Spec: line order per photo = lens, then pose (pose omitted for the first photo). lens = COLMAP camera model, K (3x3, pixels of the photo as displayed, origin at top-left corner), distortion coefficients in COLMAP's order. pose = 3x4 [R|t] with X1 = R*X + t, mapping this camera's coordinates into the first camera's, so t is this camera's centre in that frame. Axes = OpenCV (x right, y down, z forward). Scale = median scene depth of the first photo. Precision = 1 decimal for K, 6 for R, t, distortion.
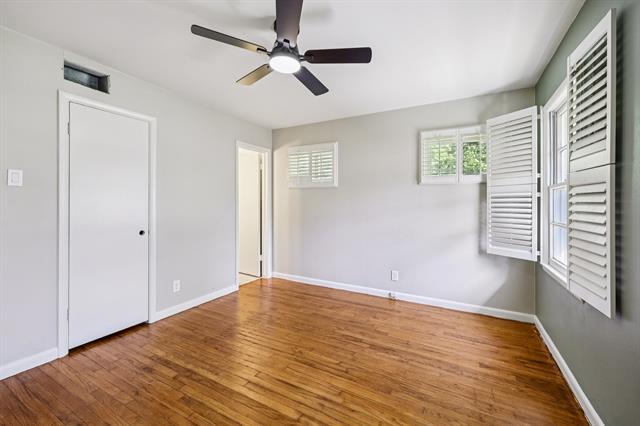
lens RADIAL K [[262.7, 0, 320.9], [0, 262.7, 204.9], [0, 0, 1]] dist [0.001338, -0.000521]
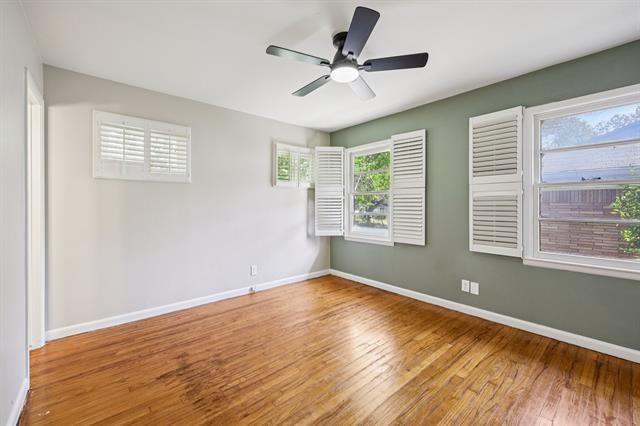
lens RADIAL K [[262.7, 0, 320.2], [0, 262.7, 206.4], [0, 0, 1]] dist [0.001338, -0.000521]
pose [[0.349783, -0.016809, 0.936680, -0.784755], [0.006775, 0.999858, 0.015413, -0.007282], [-0.936806, 0.000955, 0.349847, 0.470851]]
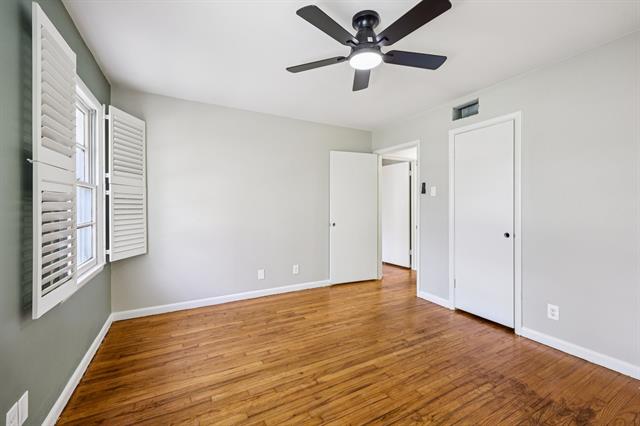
lens RADIAL K [[262.7, 0, 321.3], [0, 262.7, 209.8], [0, 0, 1]] dist [0.001338, -0.000521]
pose [[-0.543069, 0.006407, -0.839663, 0.505865], [-0.001027, 0.999965, 0.008294, 0.003386], [0.839687, 0.005367, -0.543044, 0.918125]]
